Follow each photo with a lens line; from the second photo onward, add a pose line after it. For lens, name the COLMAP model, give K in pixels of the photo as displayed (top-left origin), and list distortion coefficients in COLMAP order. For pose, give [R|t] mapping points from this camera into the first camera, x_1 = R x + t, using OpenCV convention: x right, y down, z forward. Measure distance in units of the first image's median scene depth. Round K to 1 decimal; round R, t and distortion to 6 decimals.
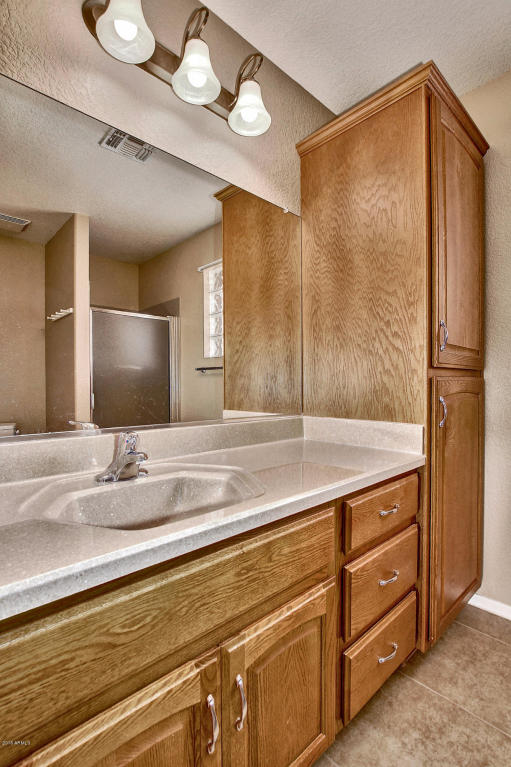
lens RADIAL K [[356.6, 0, 260.6], [0, 356.6, 384.8], [0, 0, 1]] dist [-0.033615, 0.006934]
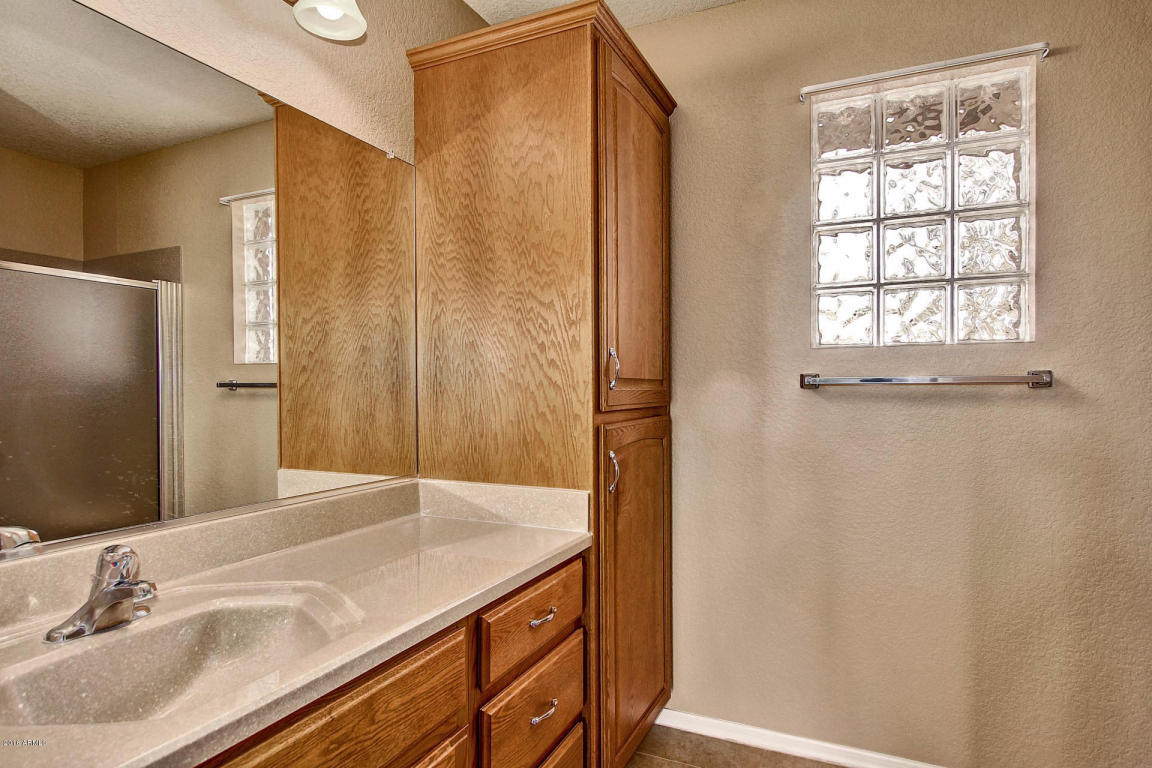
lens RADIAL K [[617.1, 0, 576.0], [0, 617.1, 384.0], [0, 0, 1]] dist [-0.020919, 0.001962]
pose [[0.932958, -0.004717, 0.359954, -0.017989], [0.004966, 0.999988, 0.000232, -0.101363], [-0.359950, 0.001571, 0.932970, -0.162506]]
